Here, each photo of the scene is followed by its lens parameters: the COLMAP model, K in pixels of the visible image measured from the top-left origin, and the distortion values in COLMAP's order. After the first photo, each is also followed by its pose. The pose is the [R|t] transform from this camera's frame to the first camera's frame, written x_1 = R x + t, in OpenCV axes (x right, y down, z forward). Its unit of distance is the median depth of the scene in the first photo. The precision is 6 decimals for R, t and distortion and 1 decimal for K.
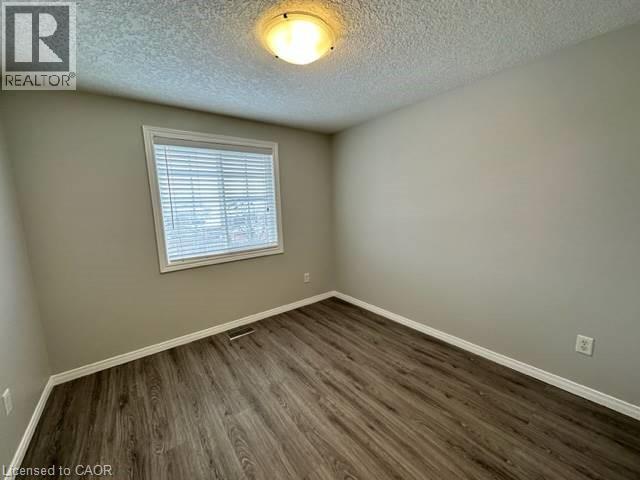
lens RADIAL K [[254.2, 0, 320.7], [0, 254.2, 239.7], [0, 0, 1]] dist [0.000130, 0.000218]
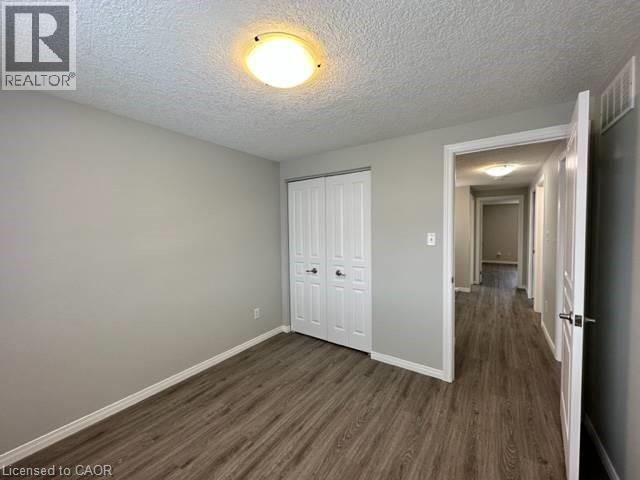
lens RADIAL K [[254.2, 0, 320.7], [0, 254.2, 239.7], [0, 0, 1]] dist [0.000130, 0.000218]
pose [[-0.303084, -0.004995, 0.952951, -0.812302], [0.154841, 0.986440, 0.054417, -0.134162], [-0.940300, 0.164048, -0.298201, 0.984370]]
